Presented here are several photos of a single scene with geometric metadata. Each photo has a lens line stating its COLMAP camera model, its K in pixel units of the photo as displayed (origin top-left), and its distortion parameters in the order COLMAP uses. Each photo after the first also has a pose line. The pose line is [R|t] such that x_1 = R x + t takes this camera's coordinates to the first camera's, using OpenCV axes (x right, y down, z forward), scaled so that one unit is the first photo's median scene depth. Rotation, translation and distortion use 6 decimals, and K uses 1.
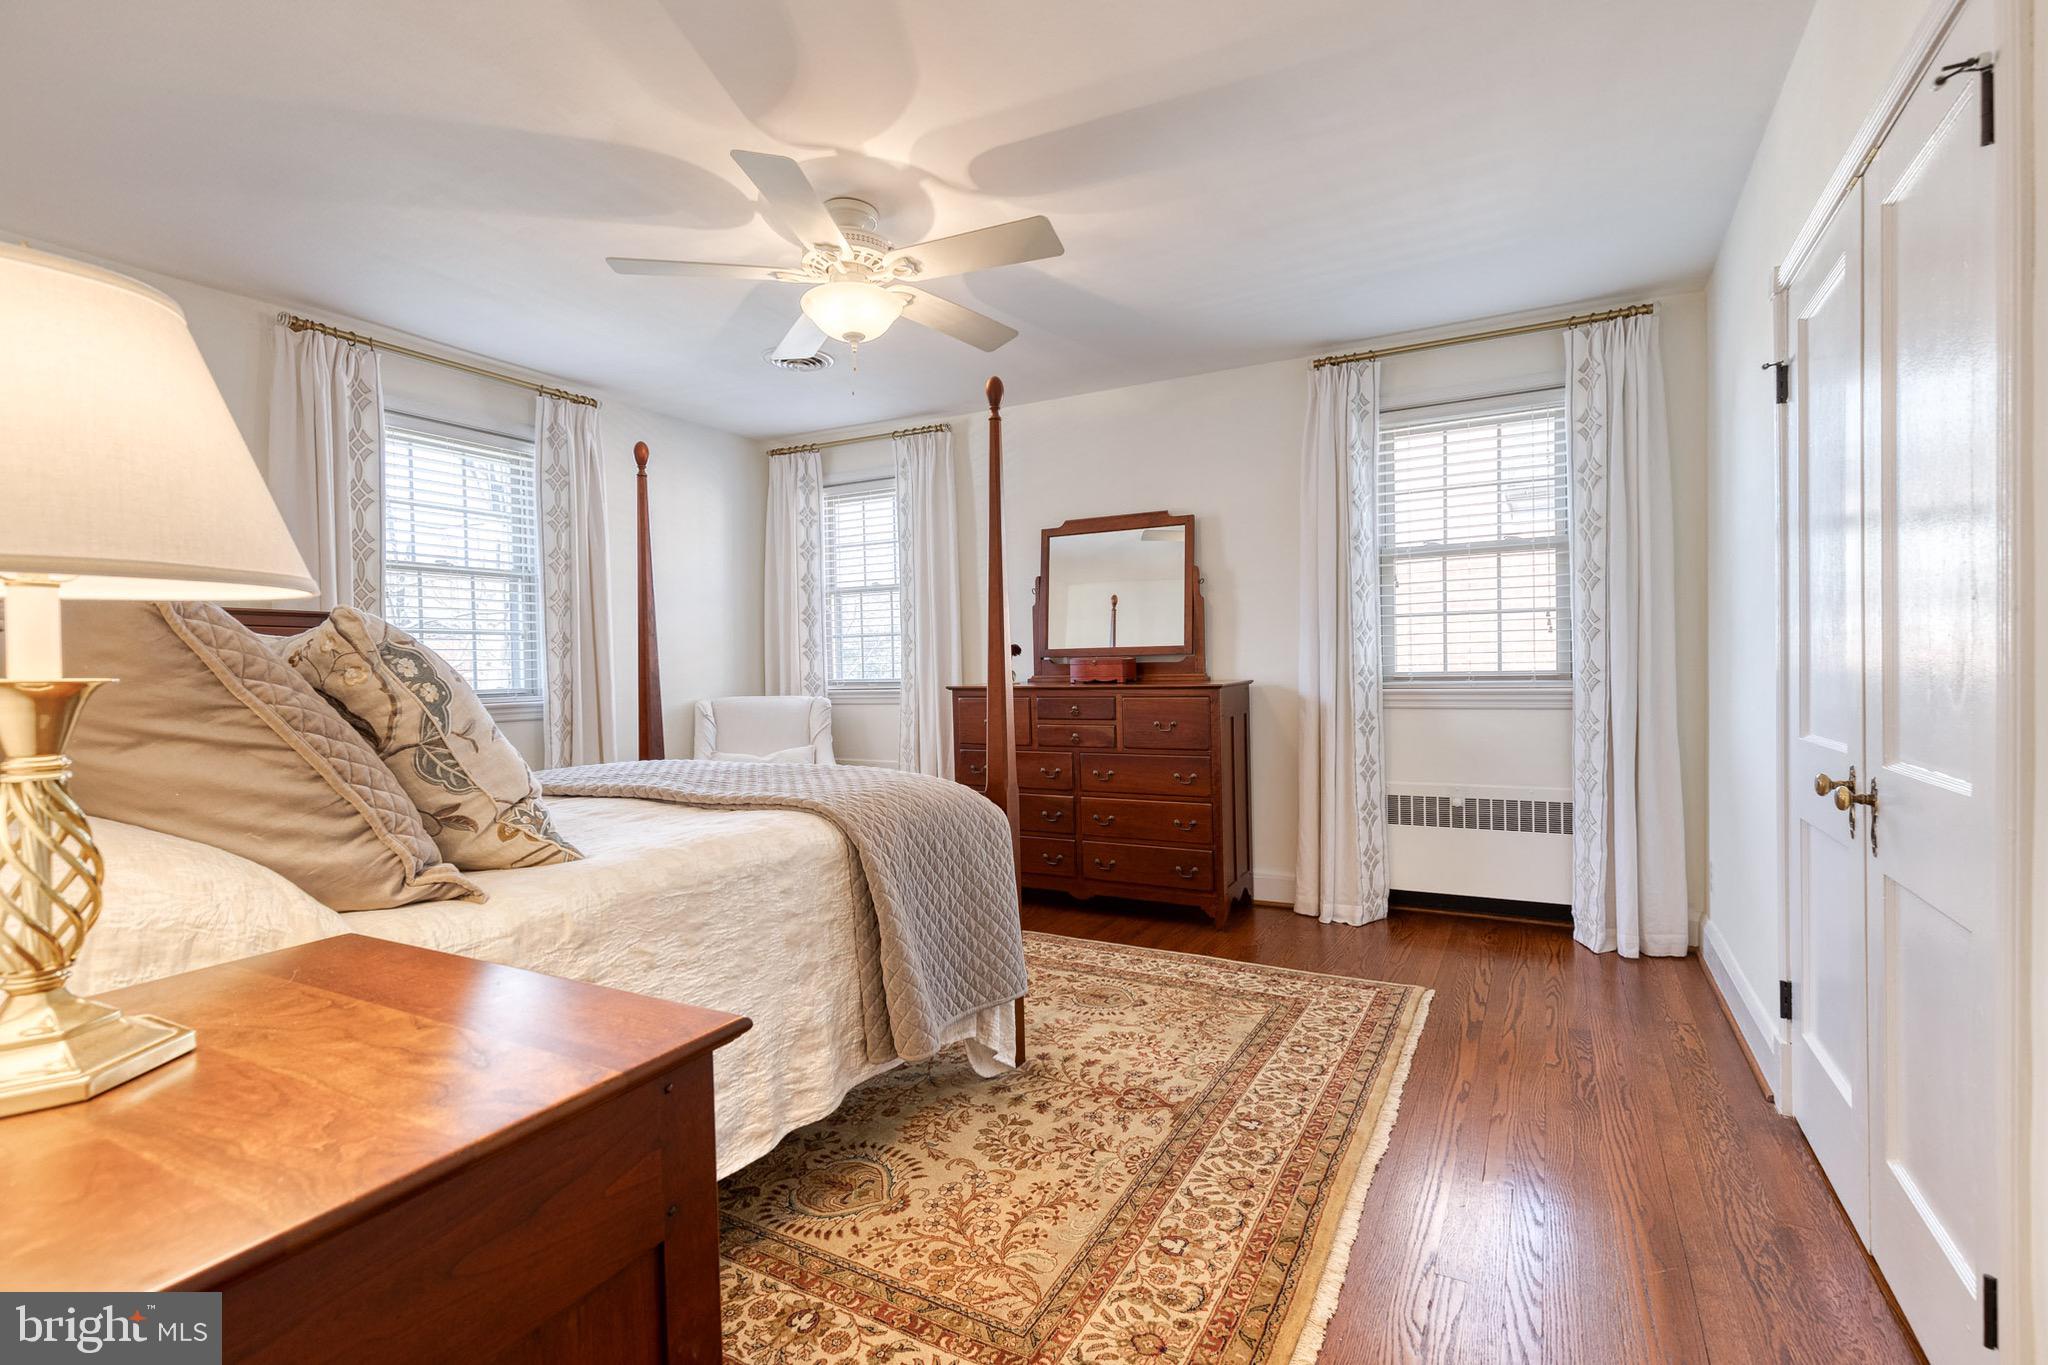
lens RADIAL K [[914.5, 0, 1029.4], [0, 914.5, 680.4], [0, 0, 1]] dist [0.011946, -0.000465]
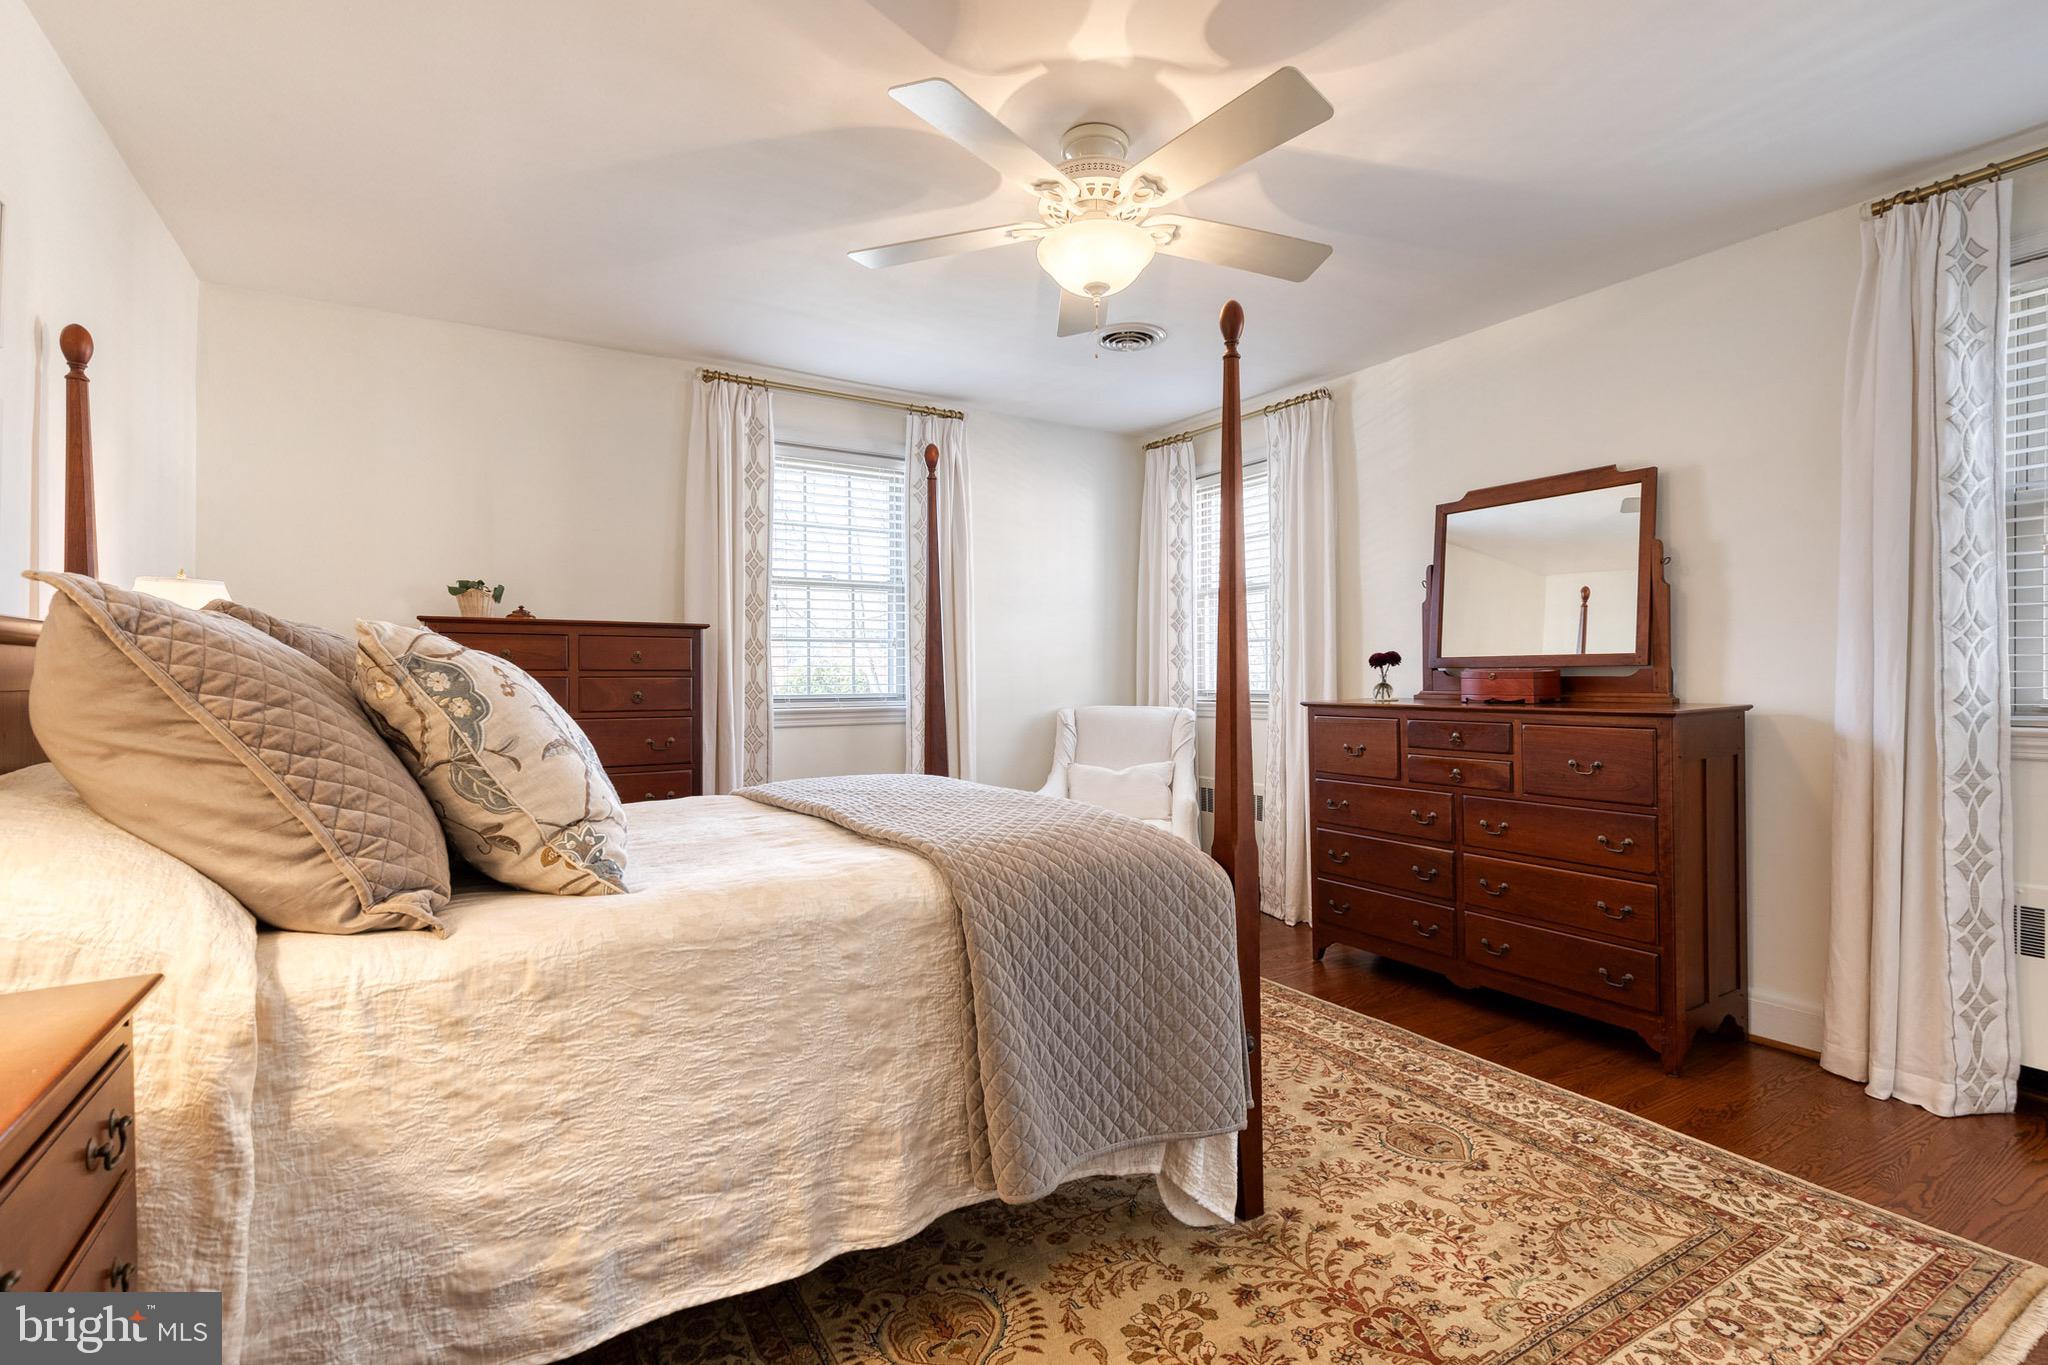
lens RADIAL K [[933.4, 0, 1041.6], [0, 933.4, 681.1], [0, 0, 1]] dist [0.012395, -0.002272]
pose [[0.874727, 0.015453, -0.484369, 0.159539], [-0.017760, 0.999842, -0.000173, -0.011186], [0.484290, 0.008754, 0.874864, 0.192790]]
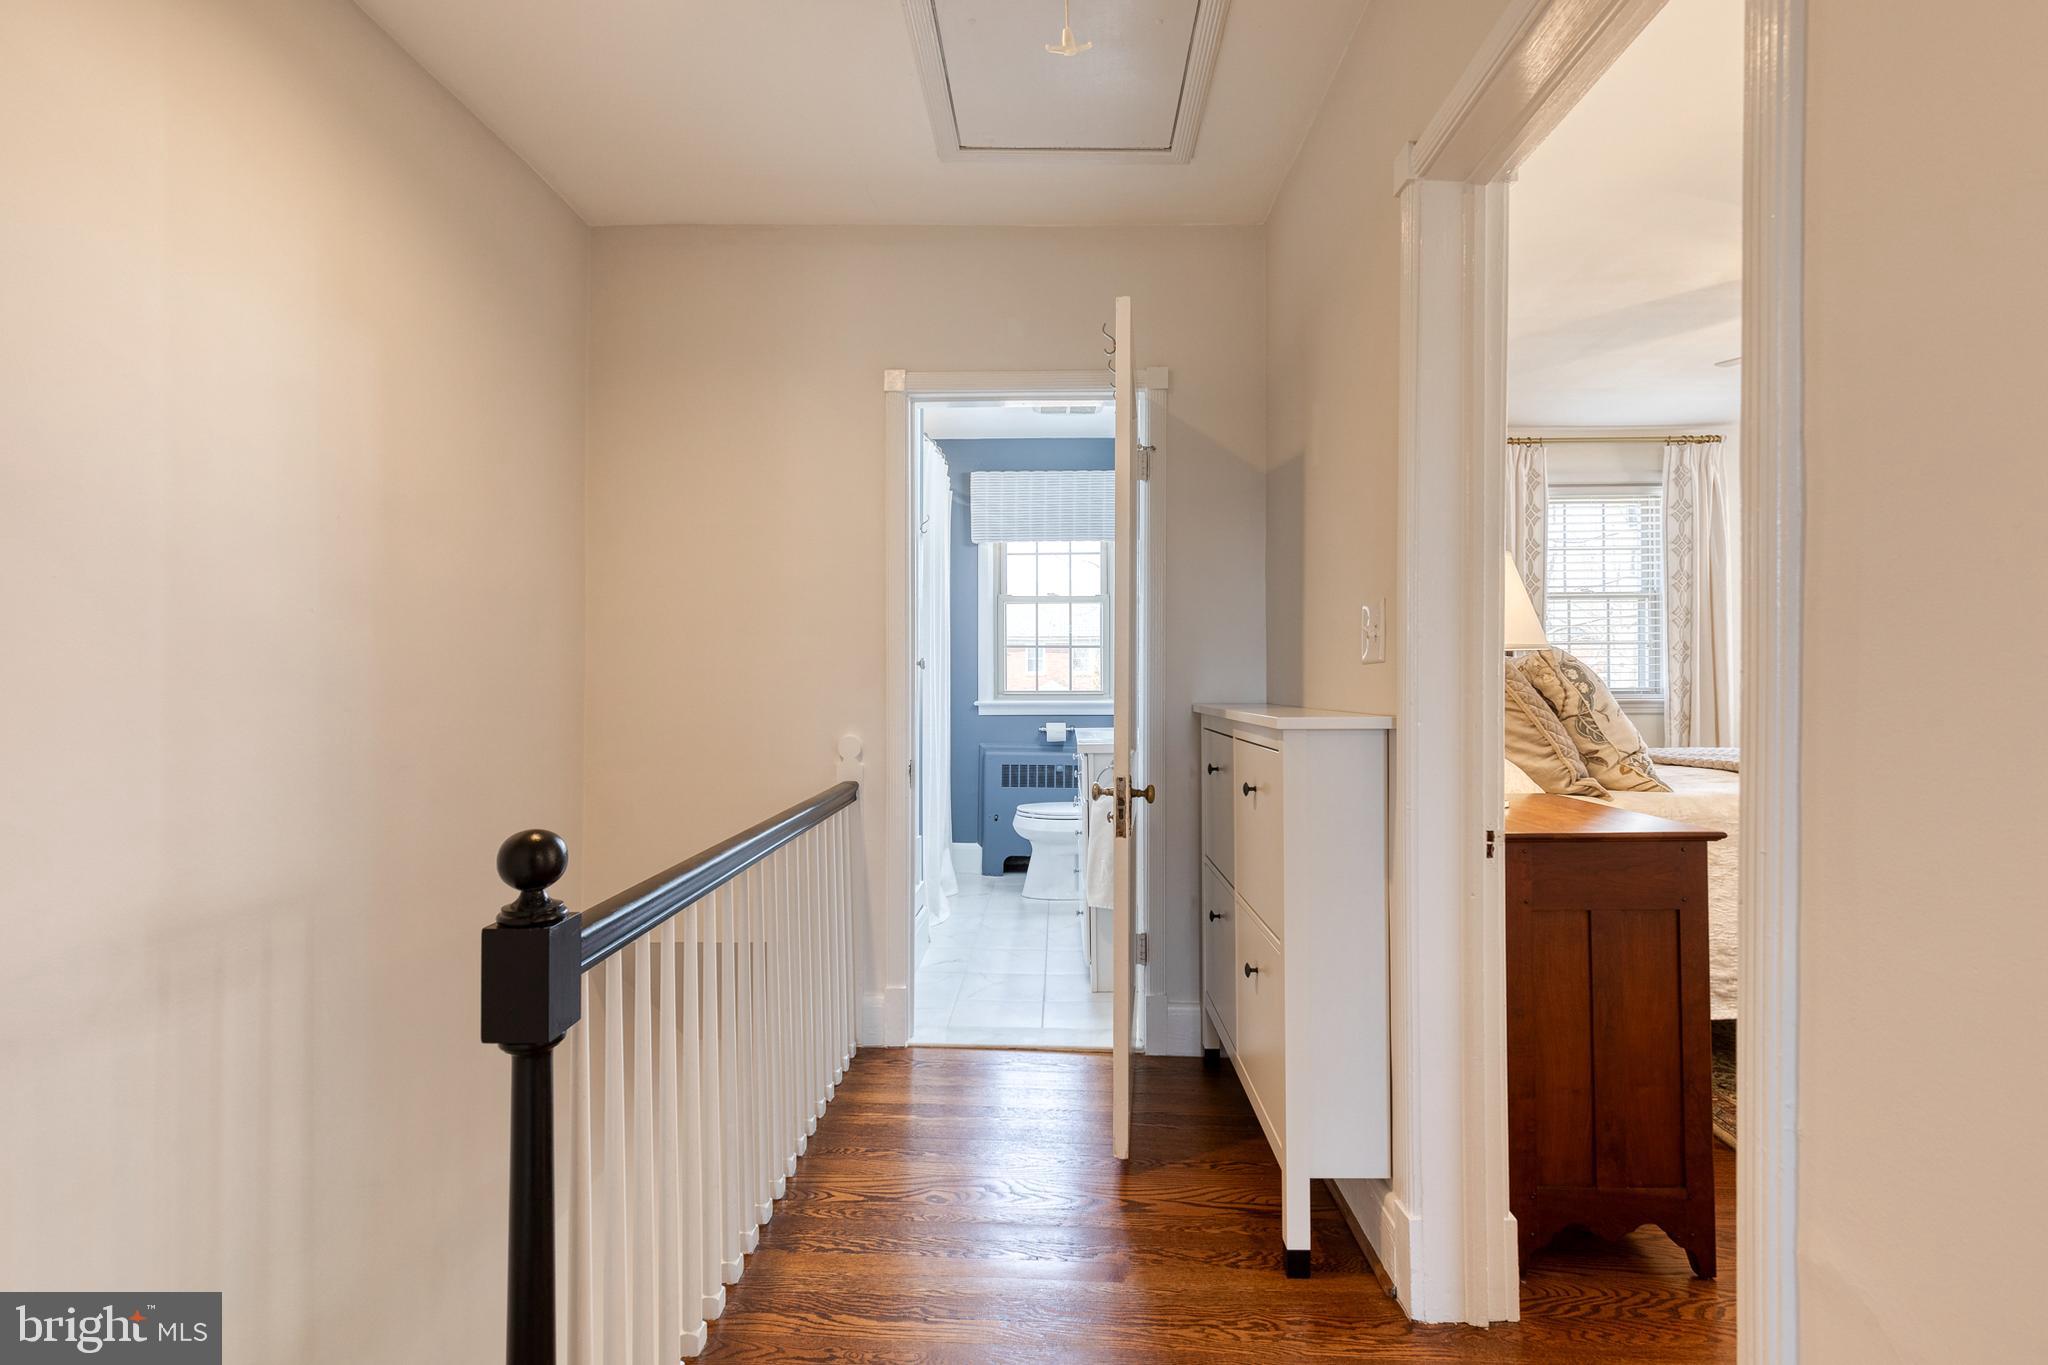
lens RADIAL K [[911.5, 0, 1047.6], [0, 911.5, 677.1], [0, 0, 1]] dist [0.001132, -0.000258]
pose [[0.458367, 0.014311, -0.888648, 0.216664], [-0.016516, 0.999835, 0.007583, -0.001812], [0.888610, 0.011202, 0.458528, -0.358932]]
